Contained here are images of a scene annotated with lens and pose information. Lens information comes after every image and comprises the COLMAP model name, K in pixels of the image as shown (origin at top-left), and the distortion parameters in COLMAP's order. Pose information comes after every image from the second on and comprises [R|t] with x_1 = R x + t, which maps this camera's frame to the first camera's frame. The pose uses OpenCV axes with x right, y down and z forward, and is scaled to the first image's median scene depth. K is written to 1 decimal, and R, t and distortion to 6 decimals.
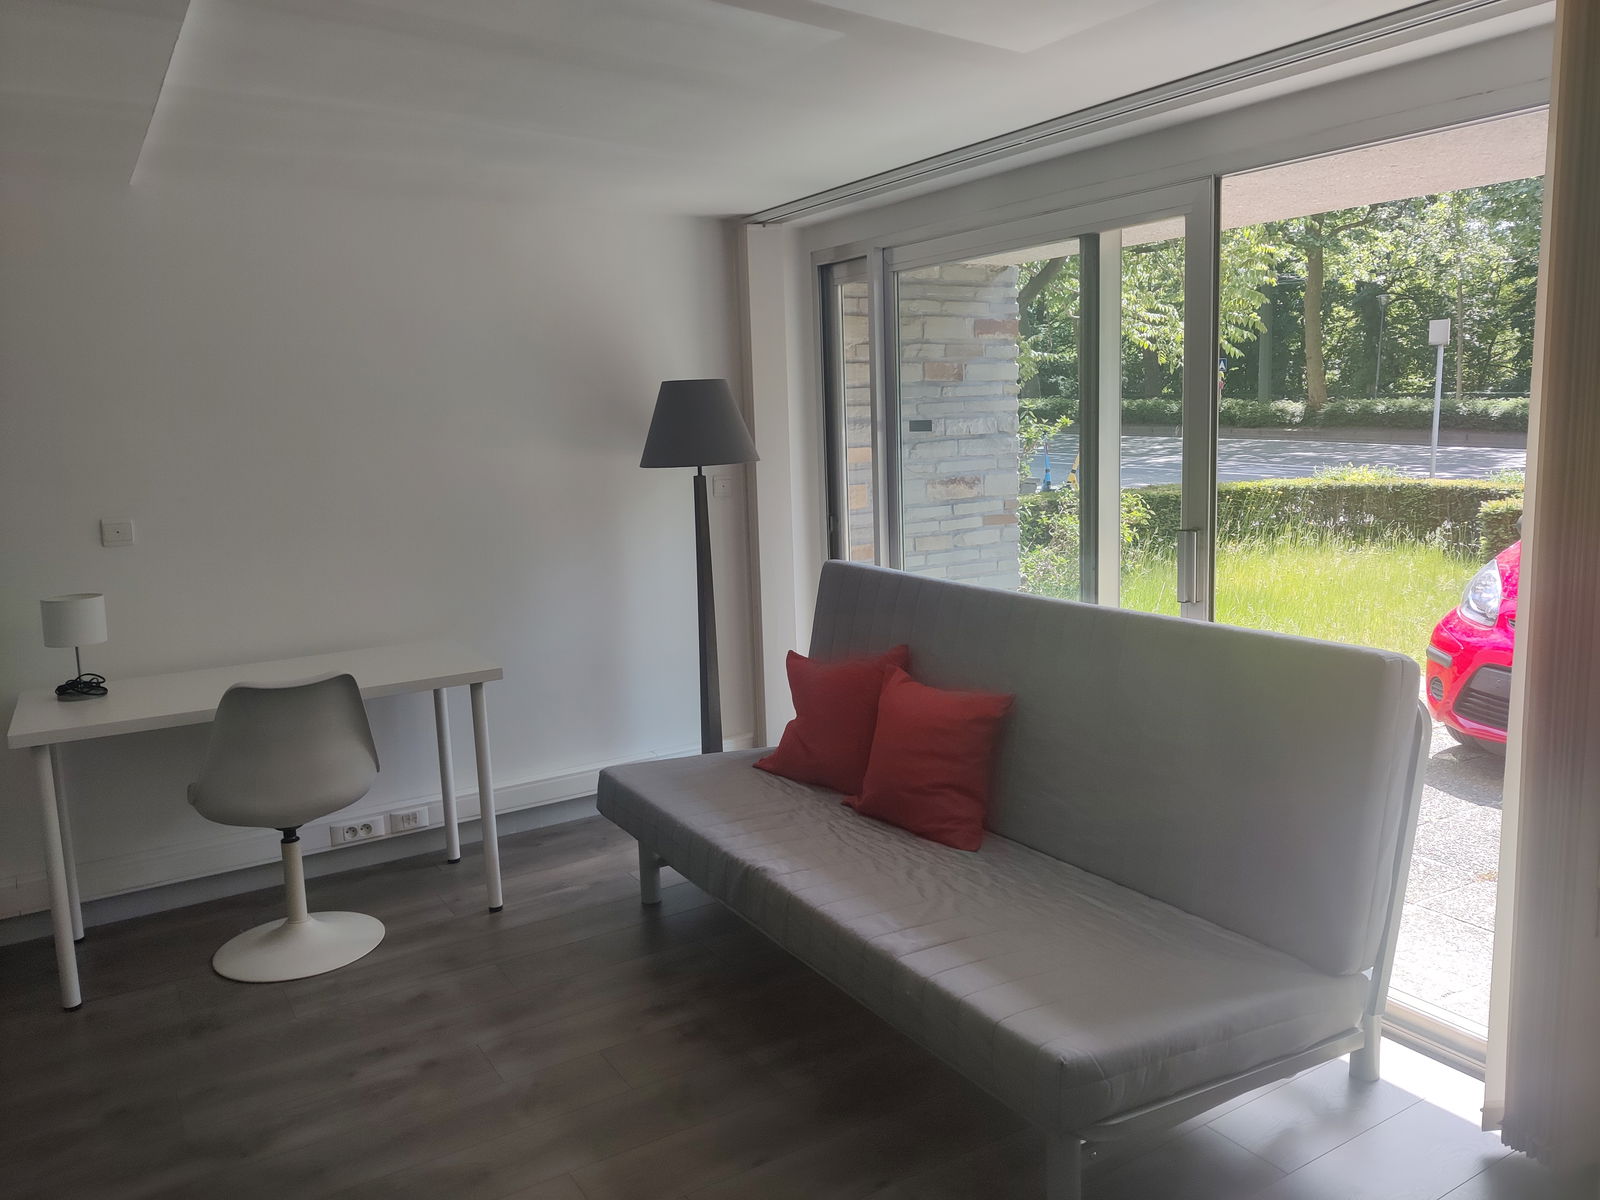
lens RADIAL K [[1217.2, 0, 800.0], [0, 1217.2, 600.0], [0, 0, 1]] dist [0.092850, -0.187467]
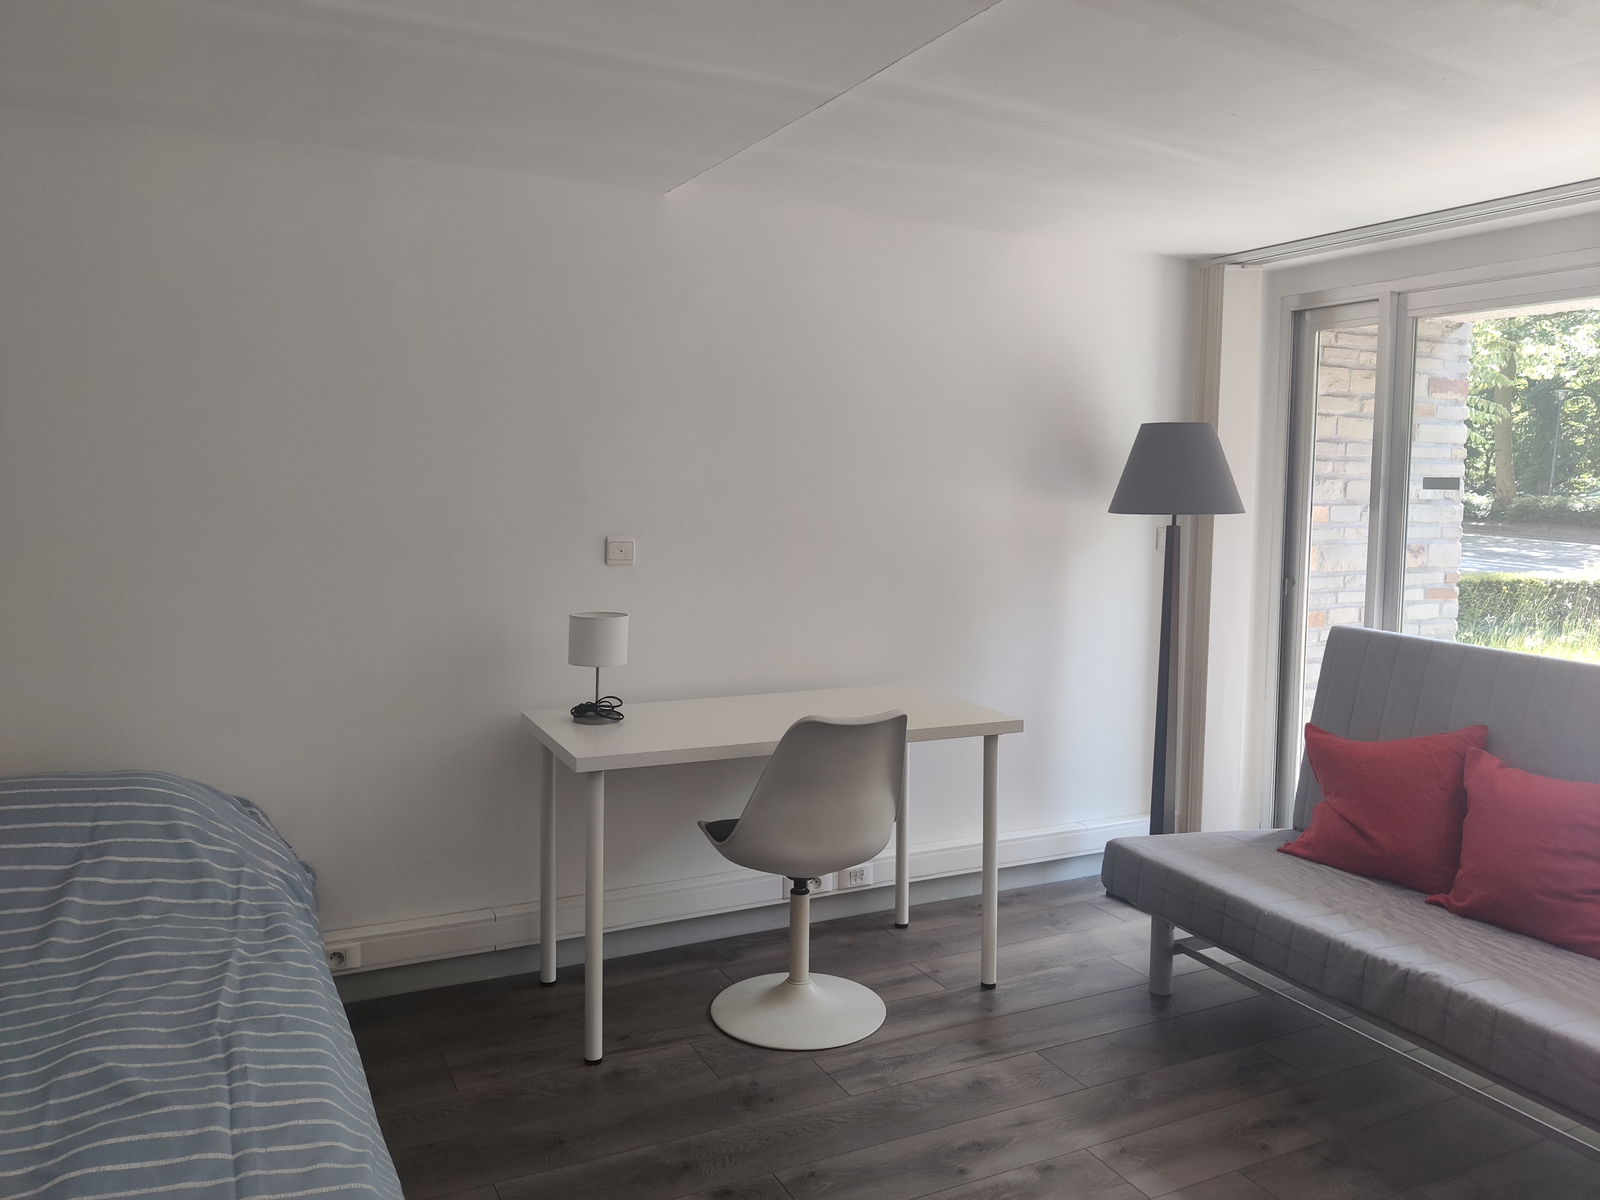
lens RADIAL K [[1227.2, 0, 799.4], [0, 1227.2, 576.2], [0, 0, 1]] dist [0.038405, -0.061511]
pose [[0.995086, 0.057458, -0.080633, -0.300711], [-0.063168, 0.995534, -0.070154, 0.020601], [0.076242, 0.074903, 0.994272, 0.055022]]
